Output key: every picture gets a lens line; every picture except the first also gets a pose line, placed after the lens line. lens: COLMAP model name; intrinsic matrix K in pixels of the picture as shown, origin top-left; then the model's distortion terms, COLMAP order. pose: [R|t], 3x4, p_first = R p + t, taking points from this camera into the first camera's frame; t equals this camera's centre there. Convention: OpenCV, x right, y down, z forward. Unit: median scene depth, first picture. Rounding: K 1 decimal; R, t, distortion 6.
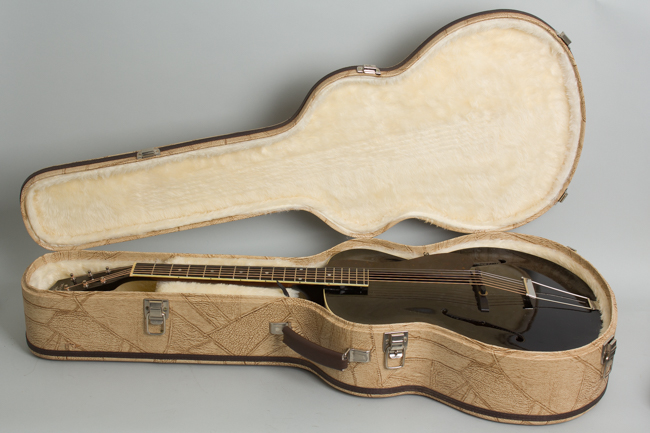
lens RADIAL K [[1123.3, 0, 321.9], [0, 1123.3, 223.3], [0, 0, 1]] dist [0.071596, 0.000000]
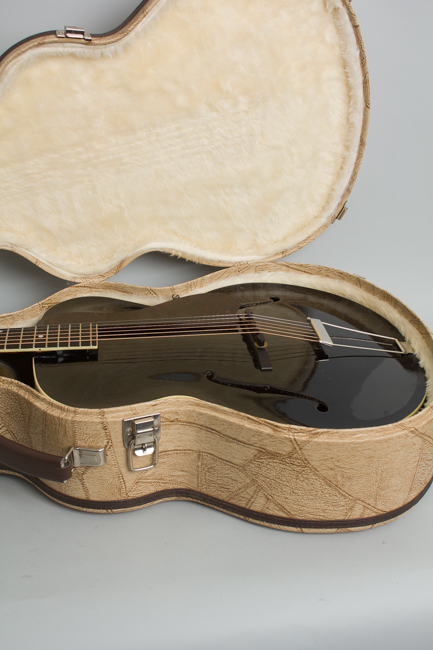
lens RADIAL K [[886.8, 0, 214.1], [0, 886.8, 327.9], [0, 0, 1]] dist [-0.050926, 0.000000]
pose [[0.986589, -0.079993, 0.142279, 0.034156], [0.072740, 0.995807, 0.055474, 0.017891], [-0.146120, -0.044380, 0.988271, 0.434652]]
